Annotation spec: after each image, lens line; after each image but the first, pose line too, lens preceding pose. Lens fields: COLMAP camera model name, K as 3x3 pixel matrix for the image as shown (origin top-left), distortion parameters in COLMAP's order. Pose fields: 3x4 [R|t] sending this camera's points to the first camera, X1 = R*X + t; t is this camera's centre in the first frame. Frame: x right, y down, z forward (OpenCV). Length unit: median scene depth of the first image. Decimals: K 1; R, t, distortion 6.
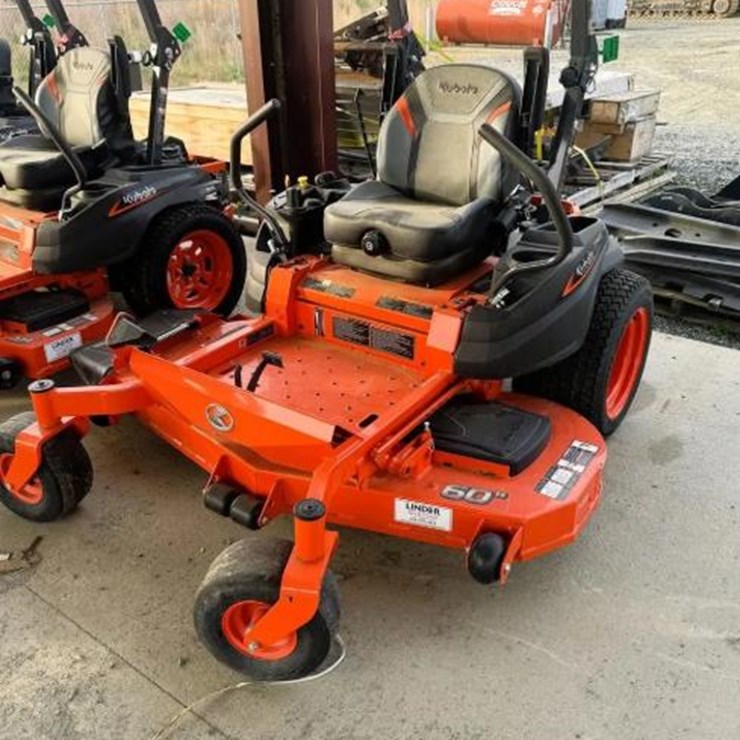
lens RADIAL K [[669.8, 0, 370.0], [0, 669.8, 370.0], [0, 0, 1]] dist [0.002364, -0.000013]
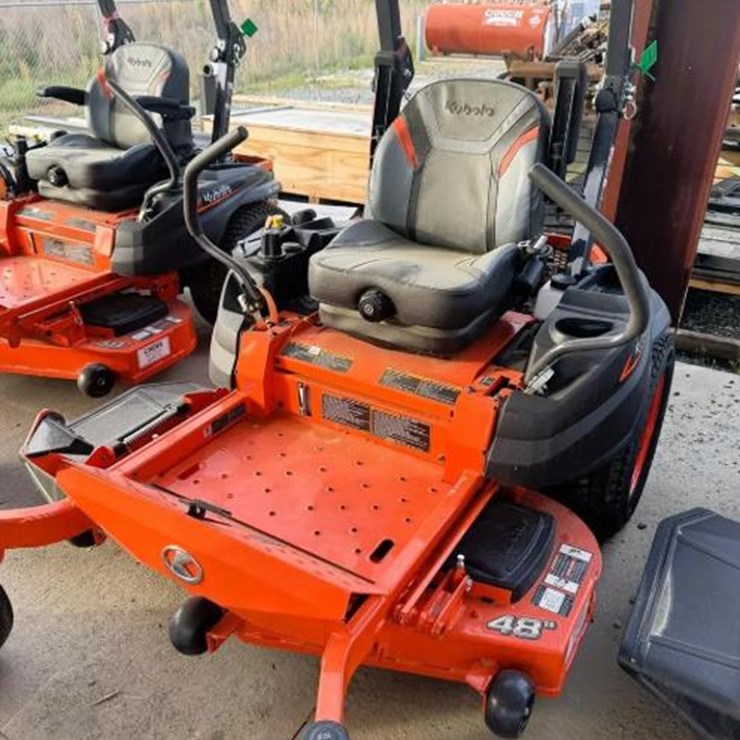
lens RADIAL K [[675.1, 0, 379.5], [0, 675.1, 369.4], [0, 0, 1]] dist [0.112111, -0.444005]
pose [[0.997222, -0.023725, 0.070602, -0.043905], [0.024431, 0.999660, -0.009150, -0.099315], [-0.070361, 0.010849, 0.997463, 0.185889]]
